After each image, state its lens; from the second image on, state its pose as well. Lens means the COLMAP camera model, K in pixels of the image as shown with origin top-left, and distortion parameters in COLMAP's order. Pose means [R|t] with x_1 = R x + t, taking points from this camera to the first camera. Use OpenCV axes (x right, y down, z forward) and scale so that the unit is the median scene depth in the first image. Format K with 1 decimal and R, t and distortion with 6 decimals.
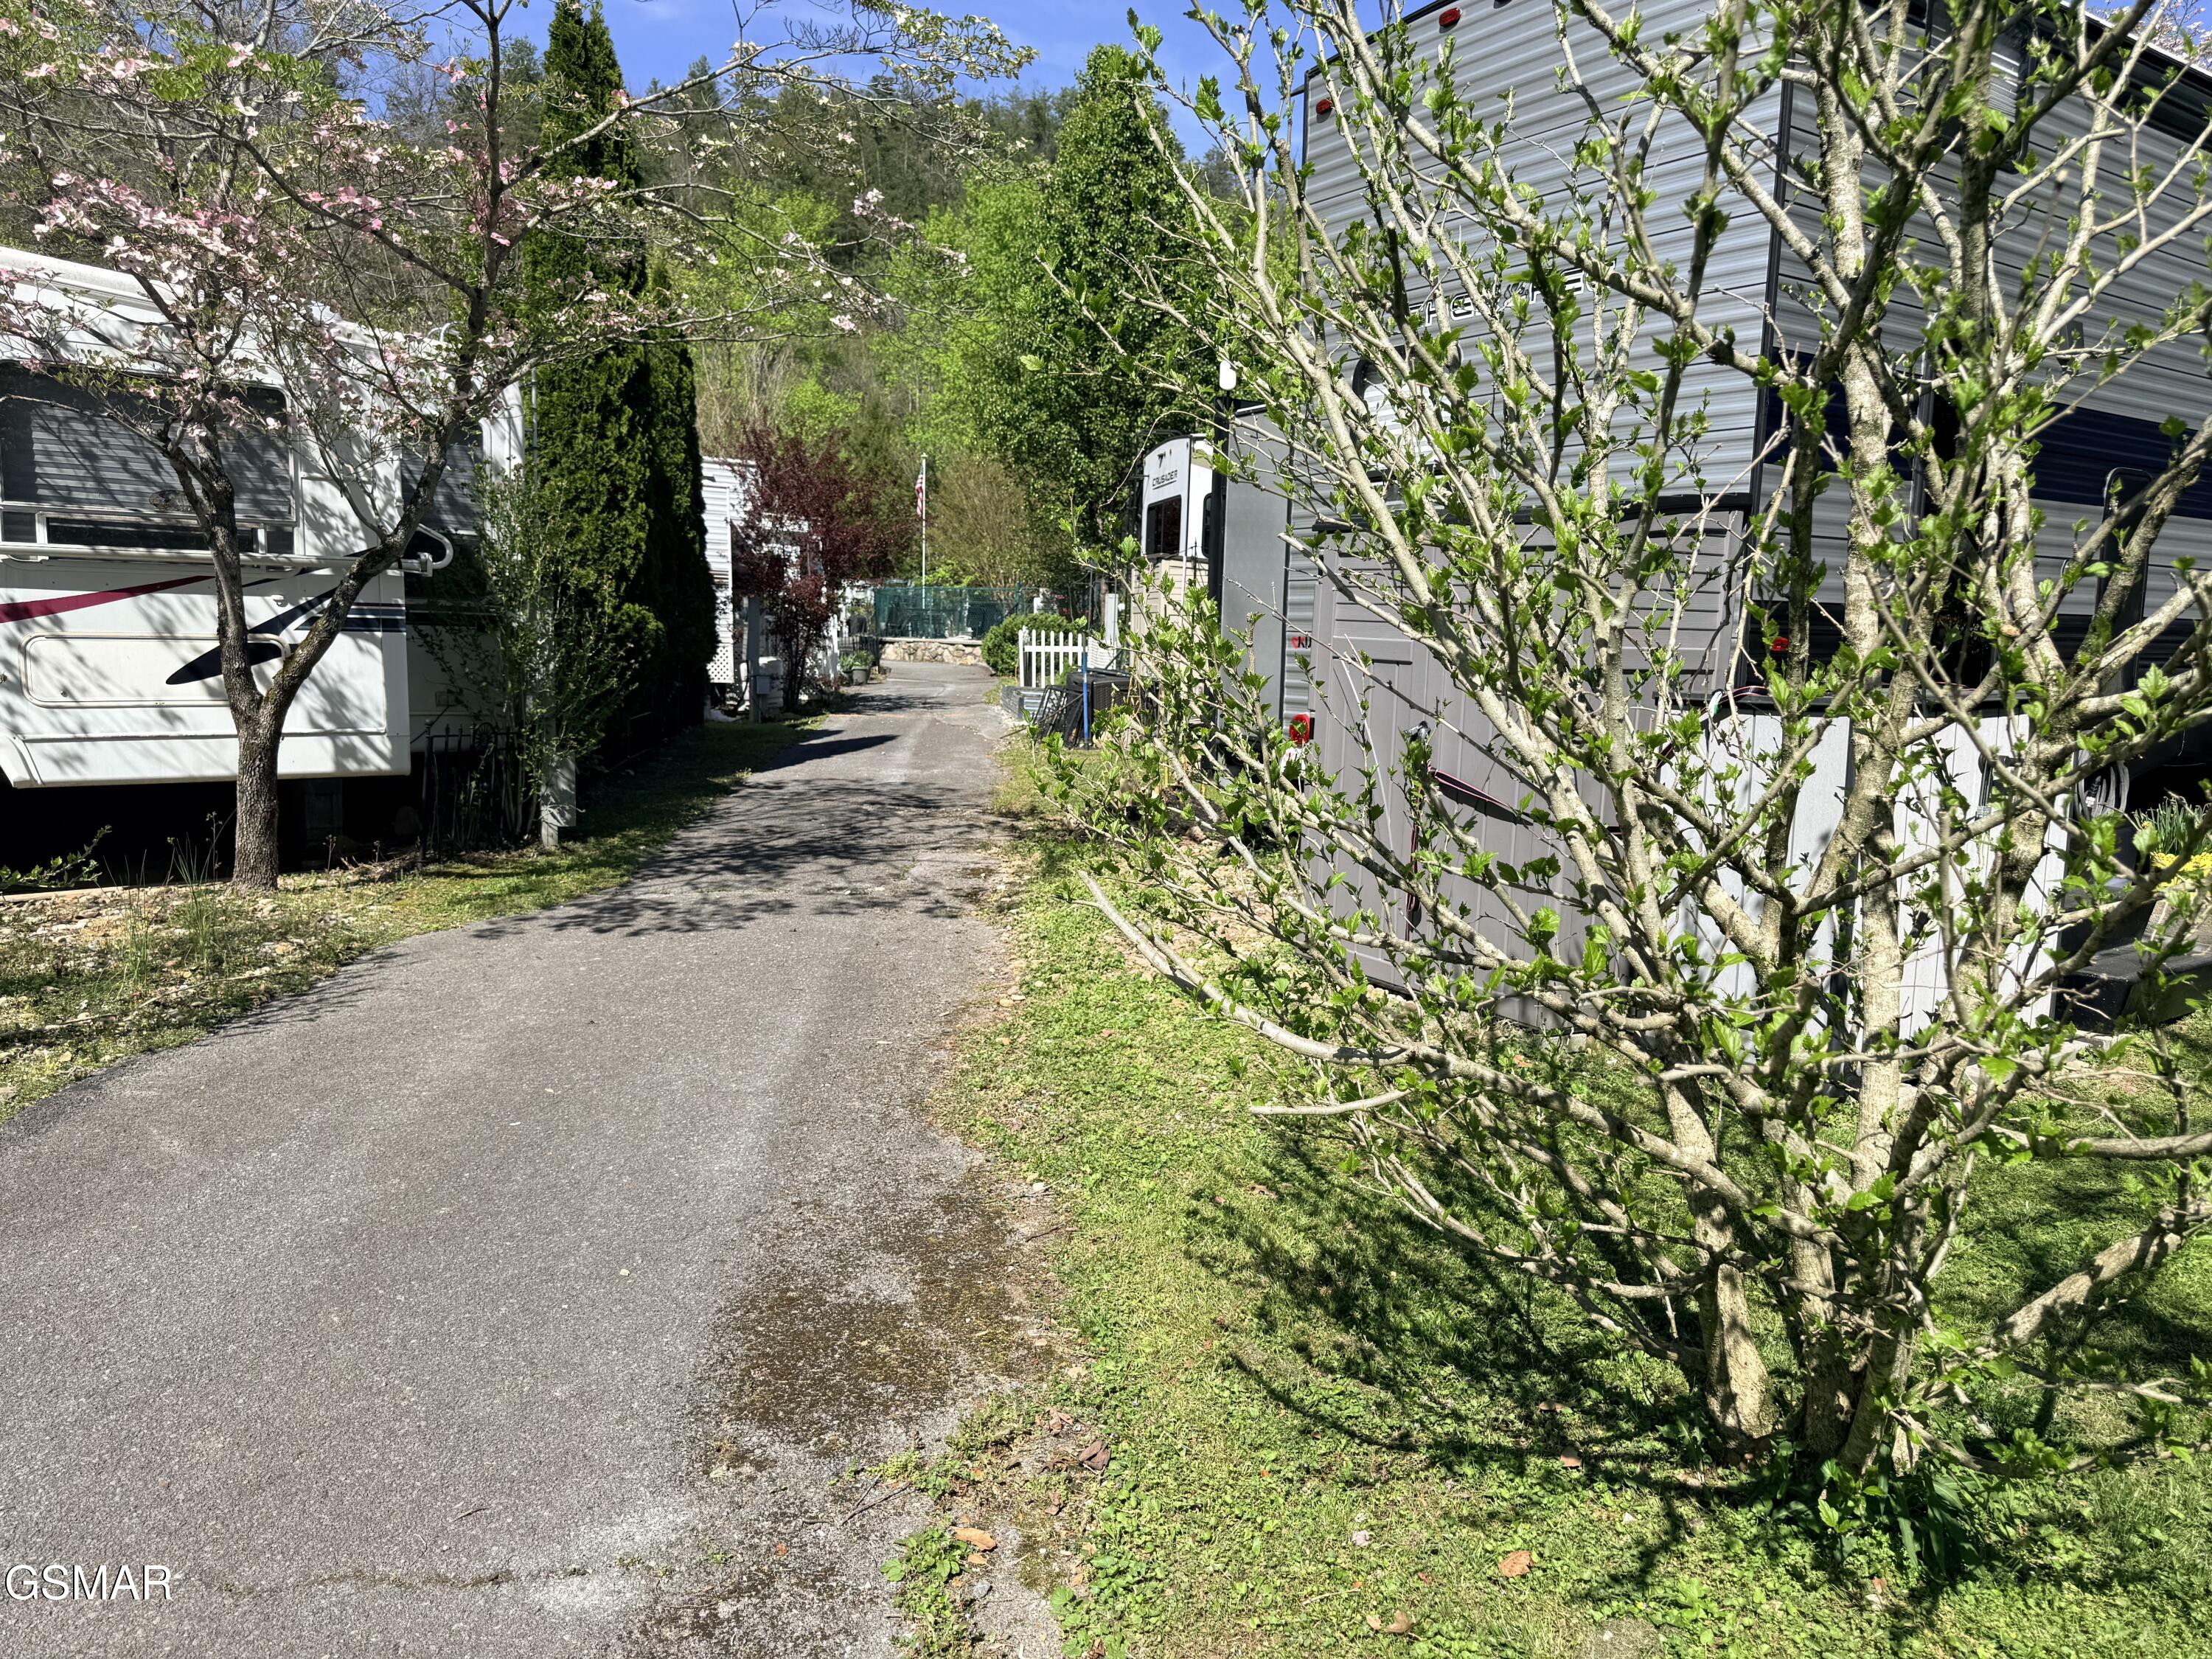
lens RADIAL K [[1573.2, 0, 1106.0], [0, 1573.2, 829.5], [0, 0, 1]] dist [-0.005812, -0.003516]
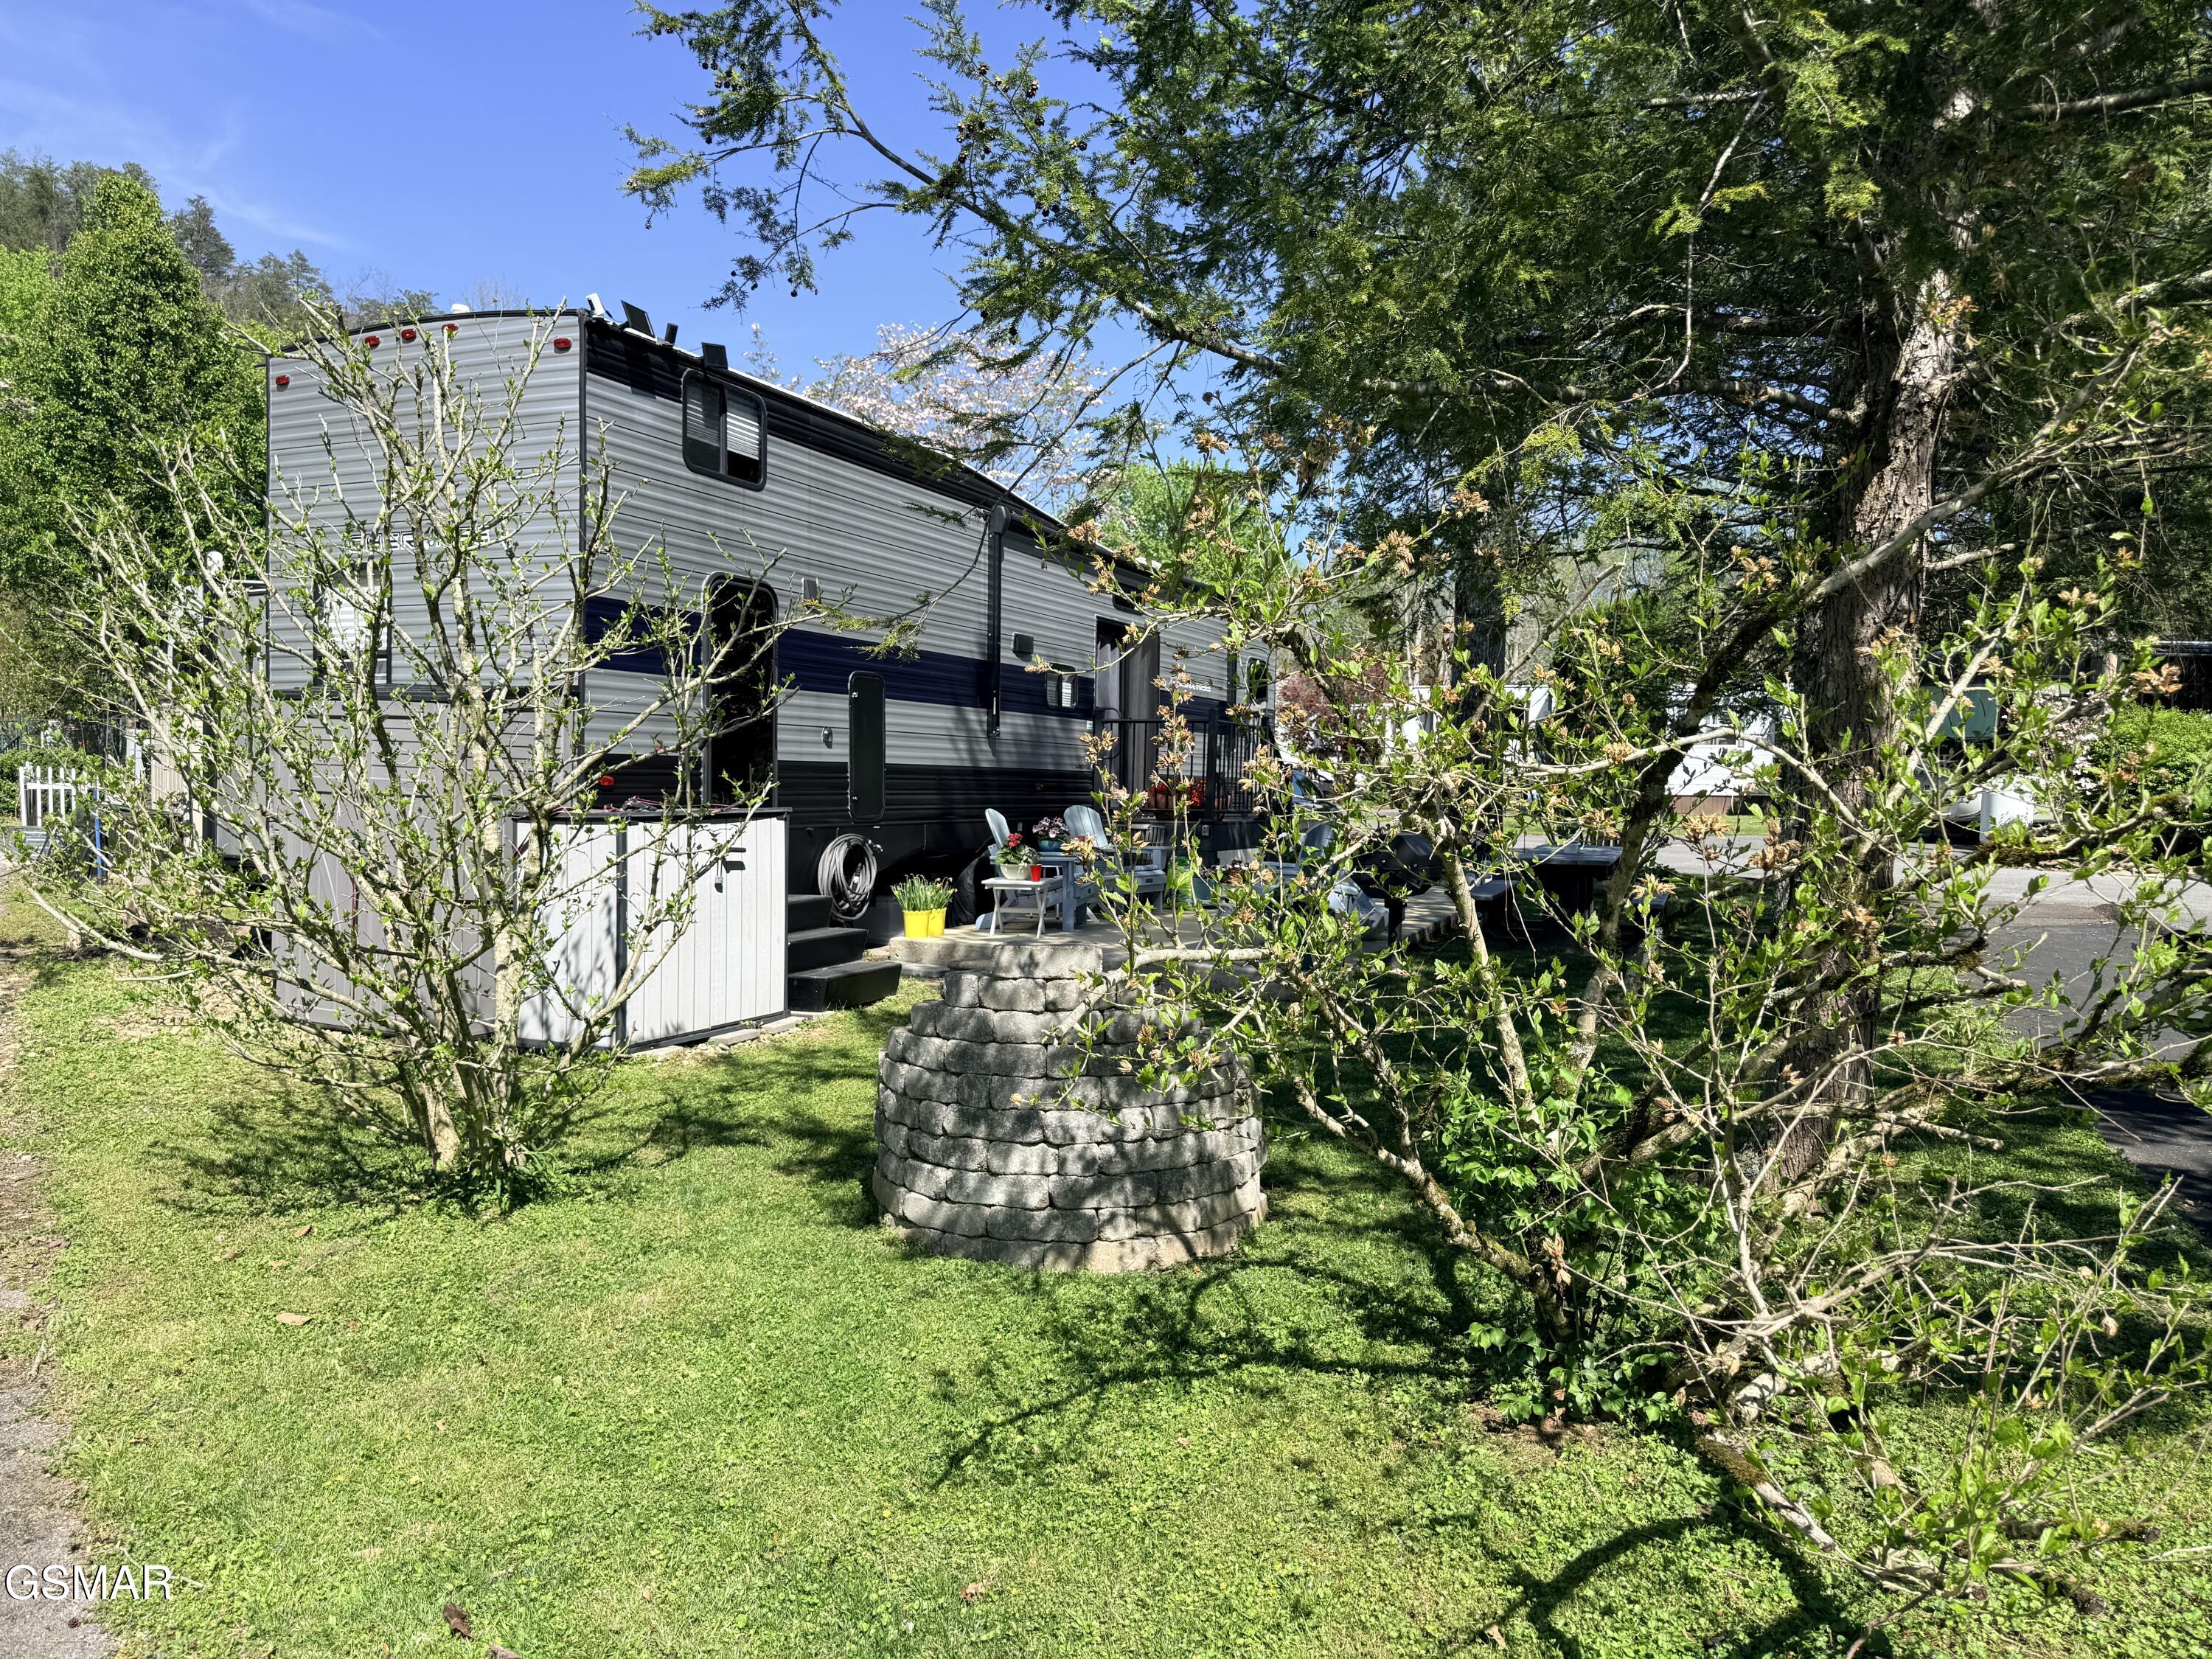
lens RADIAL K [[1541.6, 0, 1104.8], [0, 1541.6, 785.0], [0, 0, 1]] dist [-0.003852, -0.004741]
pose [[0.848090, -0.020145, 0.529469, 0.009588], [0.076908, 0.993374, -0.085394, 0.013630], [-0.524240, 0.113143, 0.844021, -0.126606]]
